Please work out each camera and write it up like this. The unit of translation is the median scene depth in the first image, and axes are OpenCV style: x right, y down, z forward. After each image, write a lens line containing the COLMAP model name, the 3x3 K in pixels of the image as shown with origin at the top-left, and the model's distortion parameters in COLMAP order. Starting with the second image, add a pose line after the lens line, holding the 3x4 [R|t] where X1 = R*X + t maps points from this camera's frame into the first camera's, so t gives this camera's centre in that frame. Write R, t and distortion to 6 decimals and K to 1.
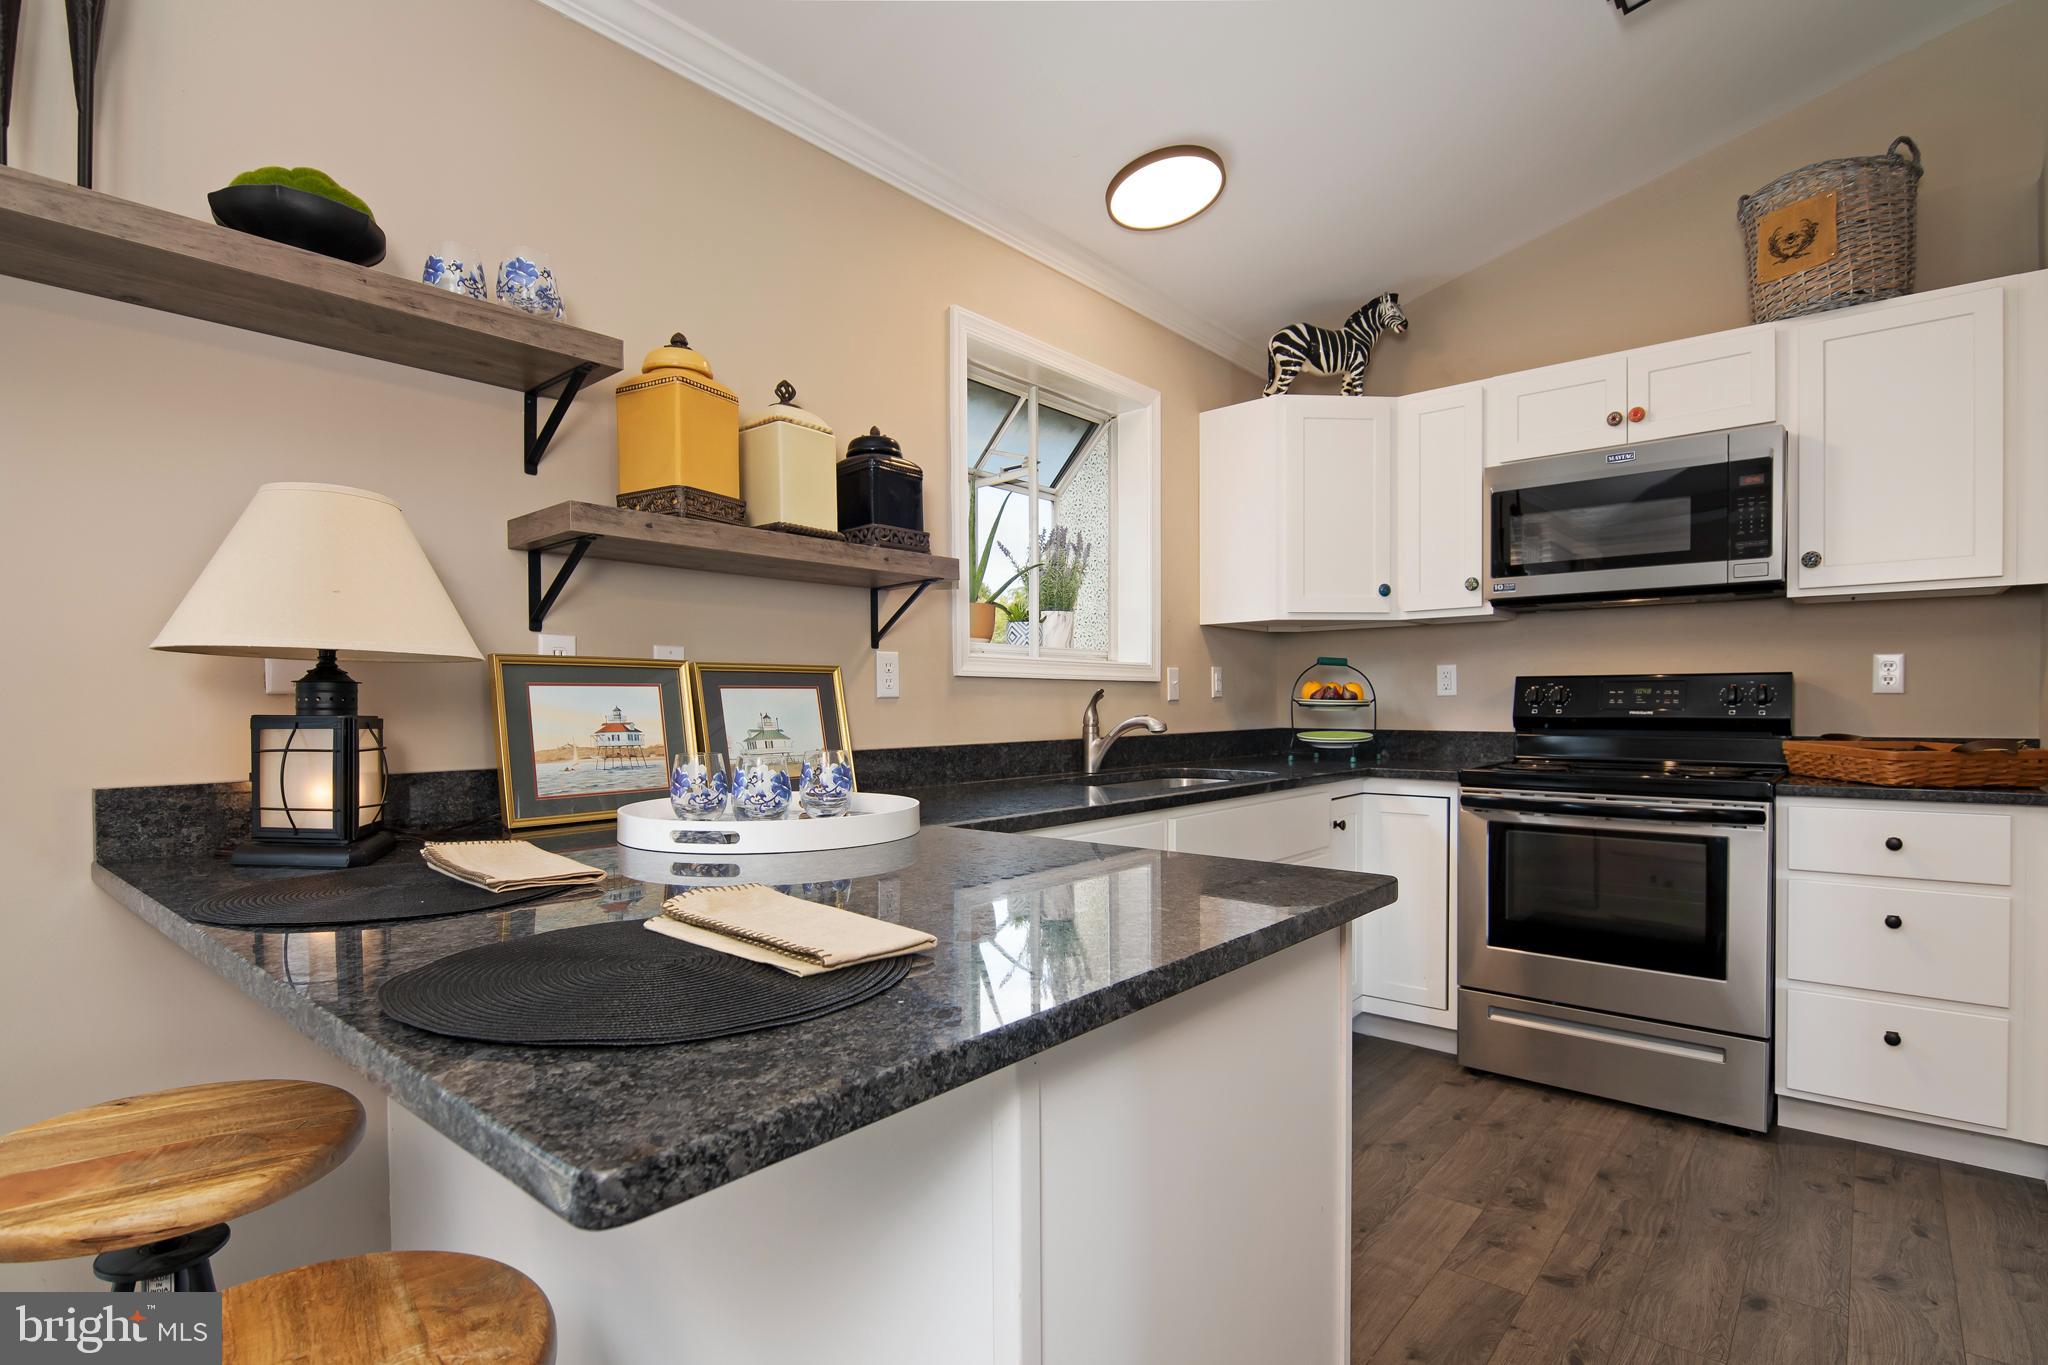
lens RADIAL K [[1003.5, 0, 1030.1], [0, 1003.5, 715.3], [0, 0, 1]] dist [-0.000589, -0.006247]
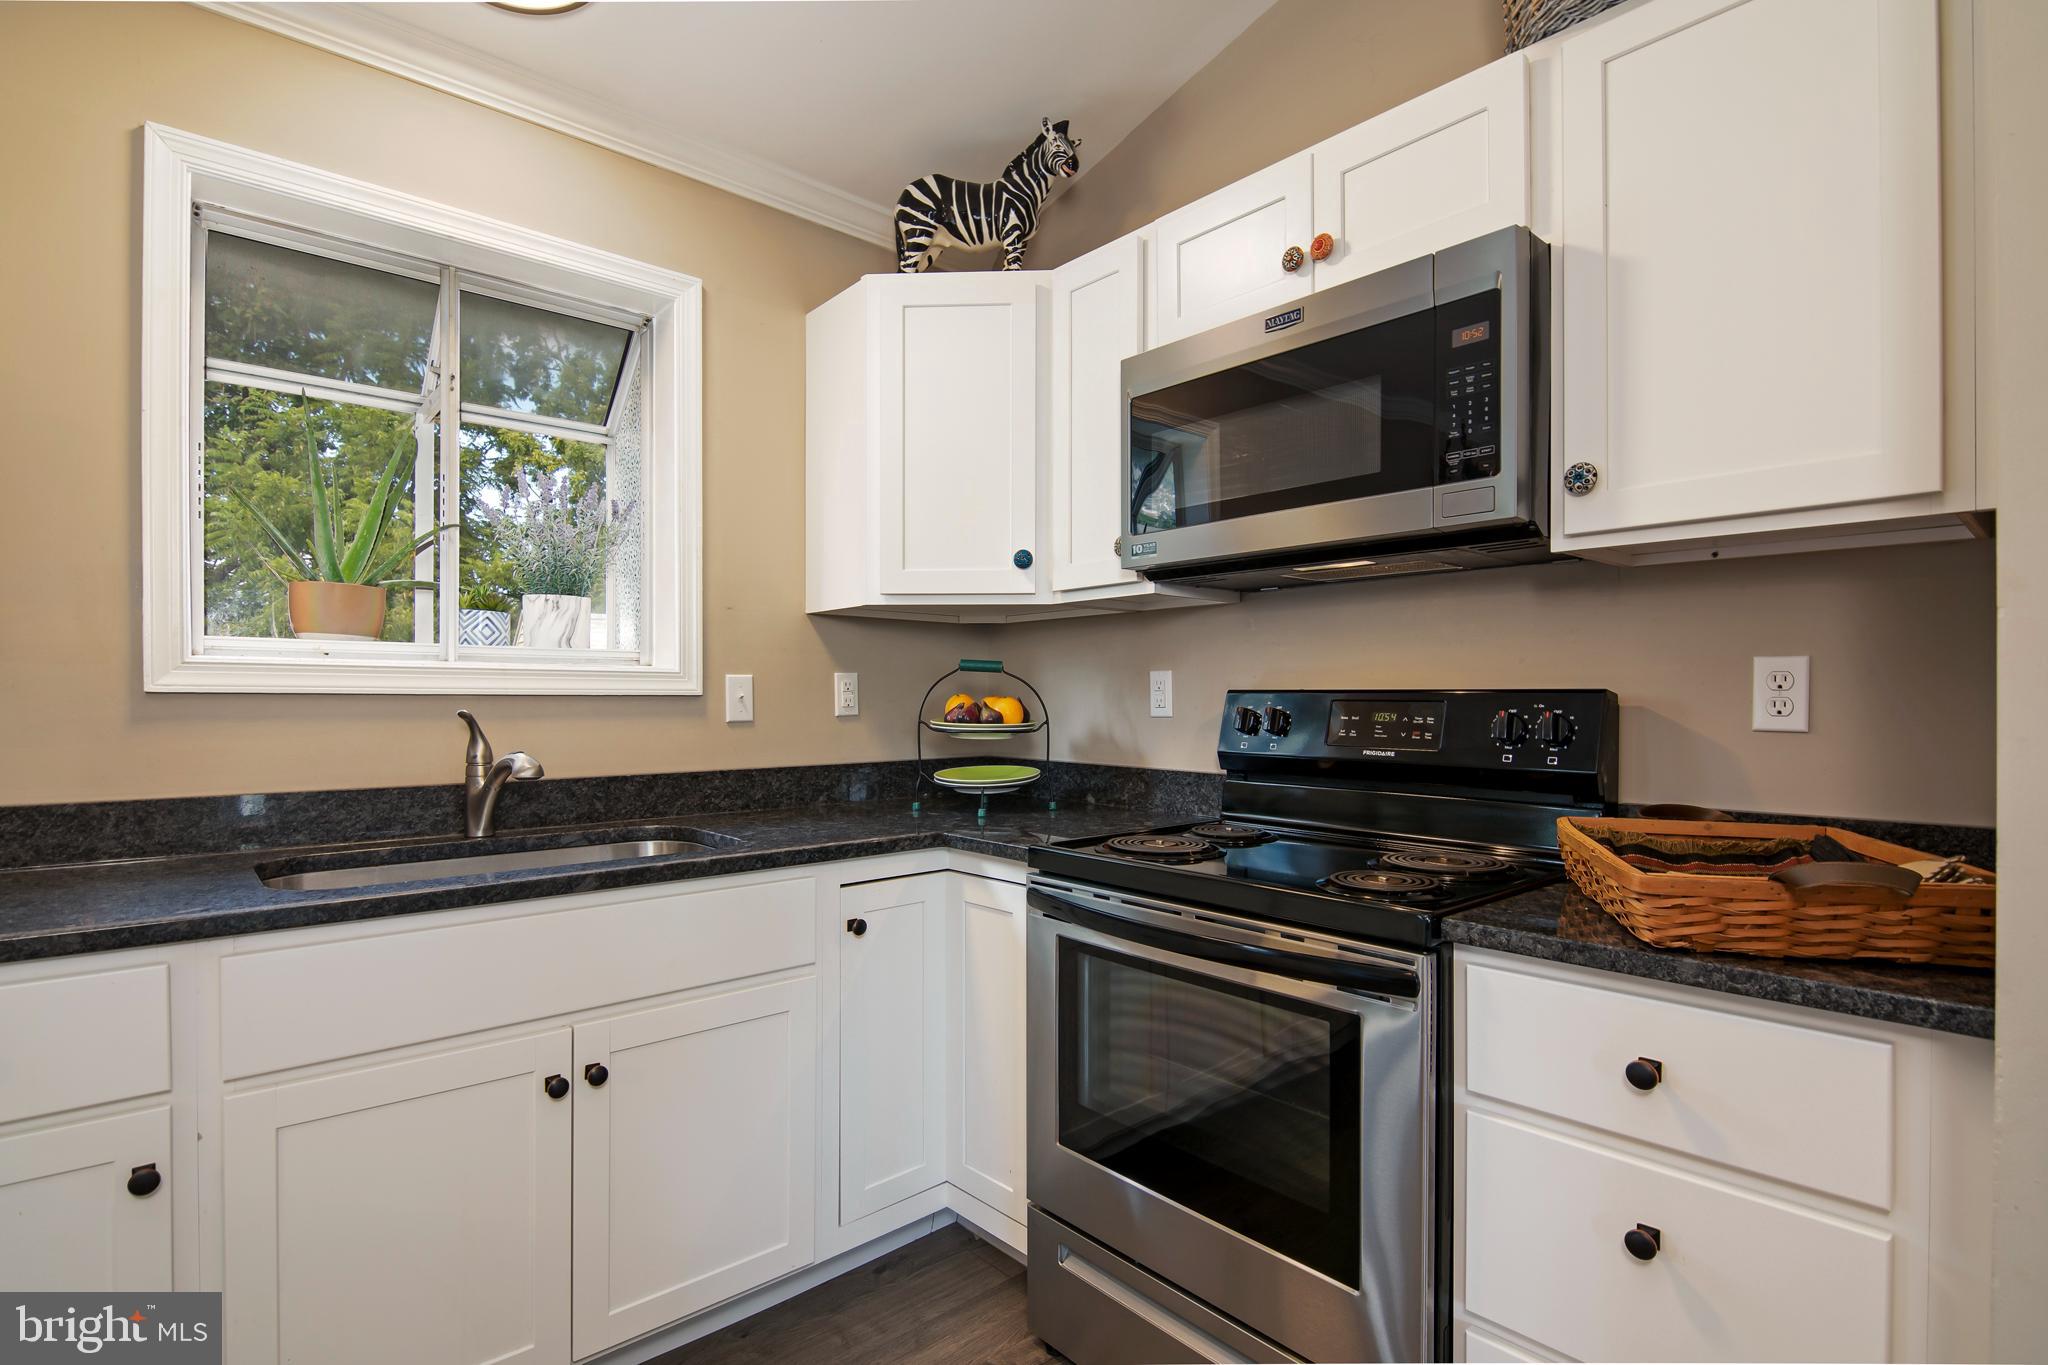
lens RADIAL K [[995.8, 0, 1015.3], [0, 995.8, 701.6], [0, 0, 1]] dist [0.003777, -0.006407]
pose [[0.988884, 0.006486, -0.148546, 0.556115], [-0.007695, 0.999942, -0.007565, -0.031682], [0.148488, 0.008624, 0.988877, 0.432511]]
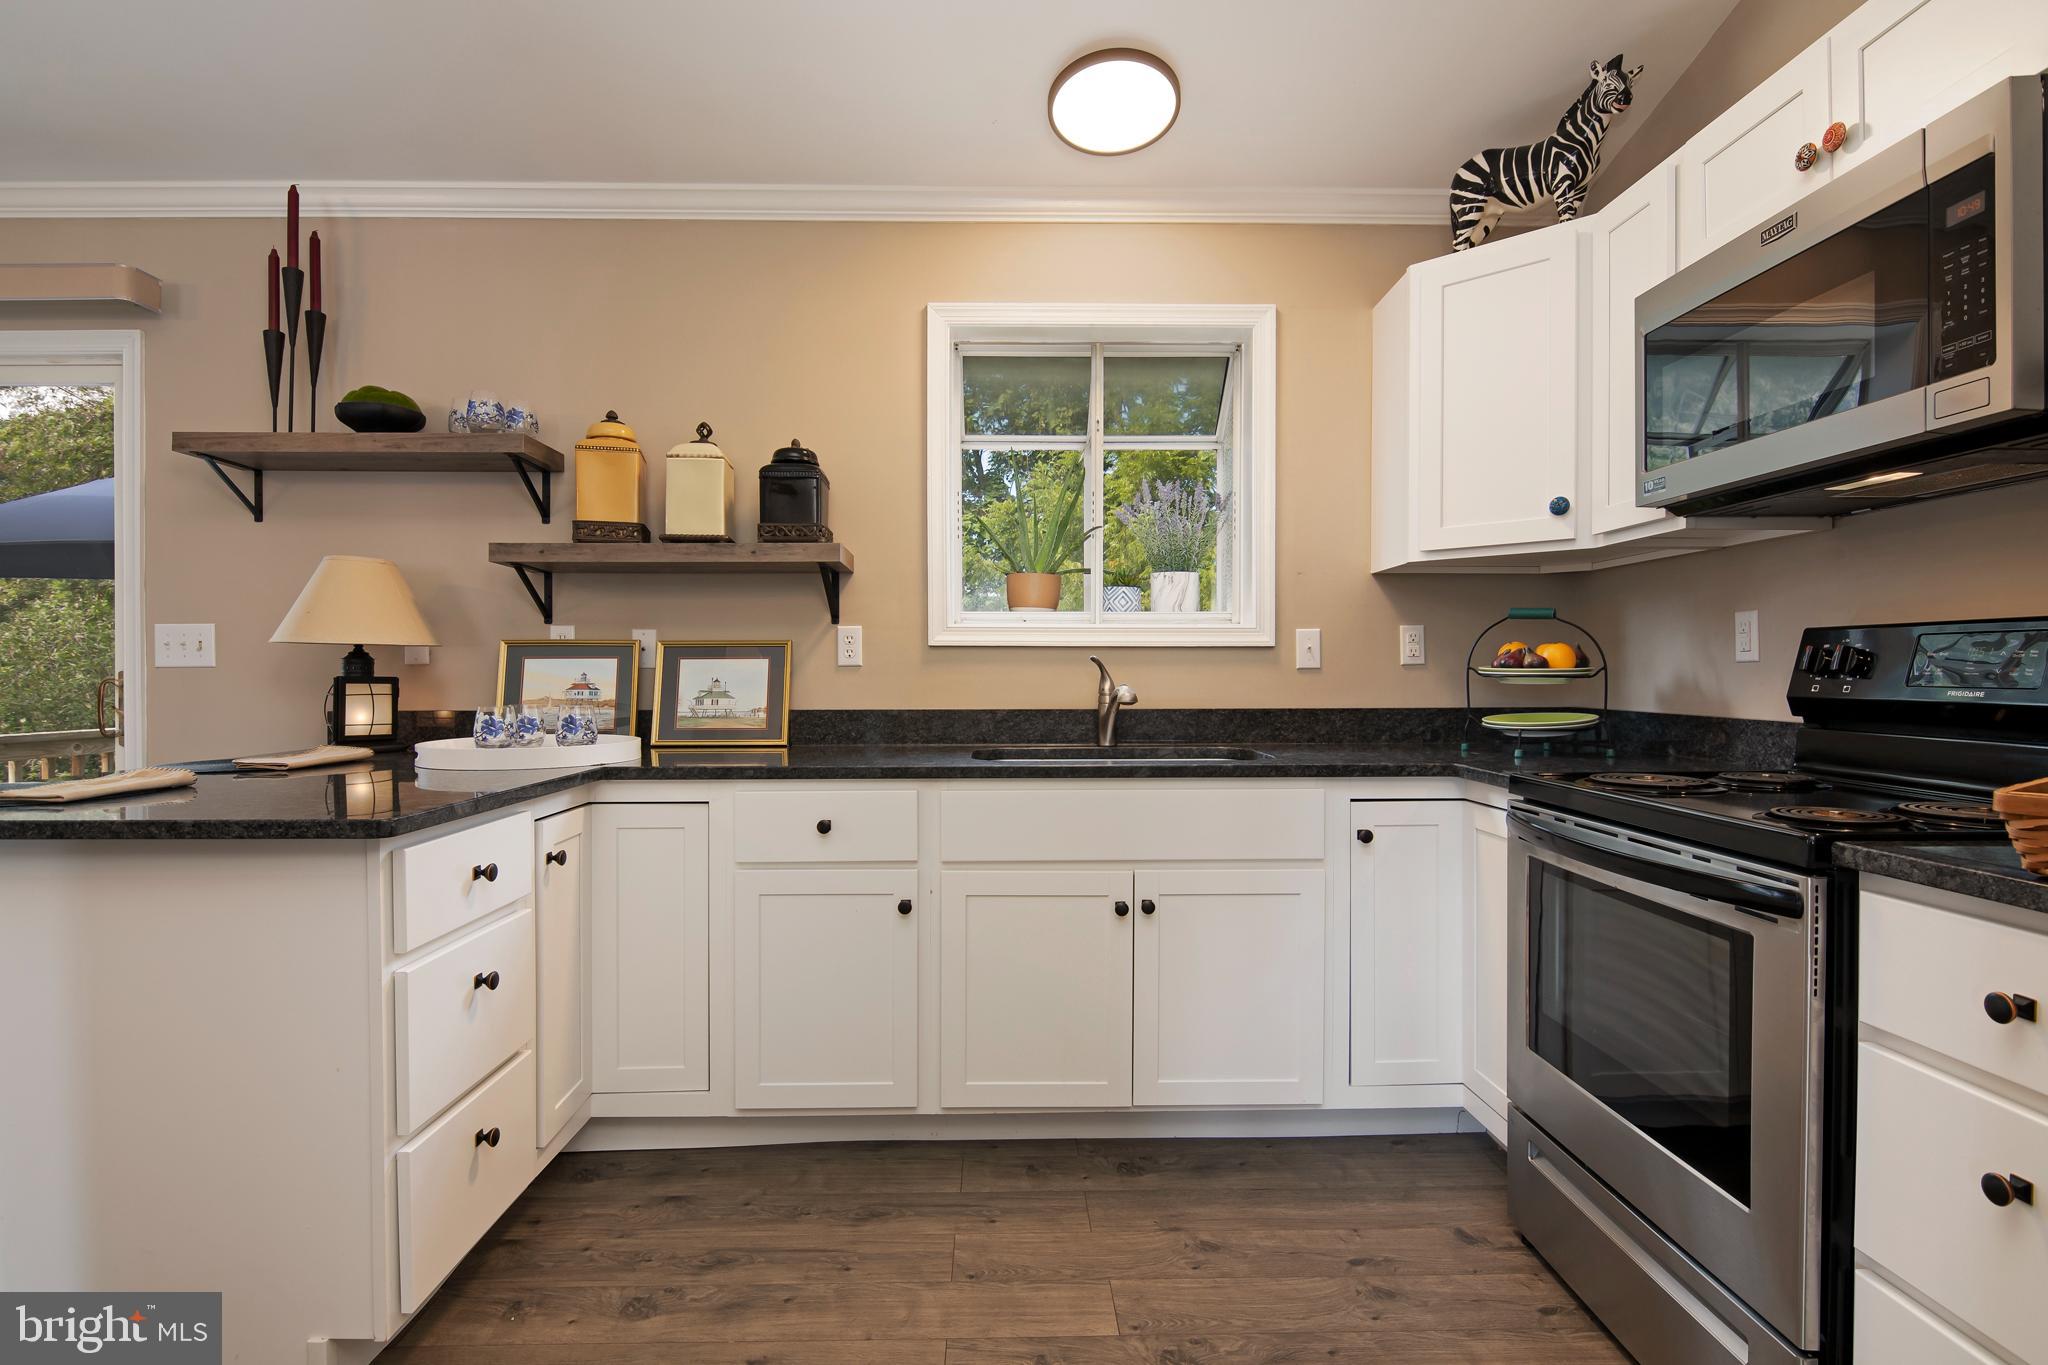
lens RADIAL K [[1002.5, 0, 1024.0], [0, 1002.5, 682.5], [0, 0, 1]] dist [0.005090, -0.014425]
pose [[0.660729, 0.012057, -0.750528, 0.776575], [-0.011404, 0.999917, 0.006024, -0.007050], [0.750538, 0.004578, 0.660812, 0.348733]]
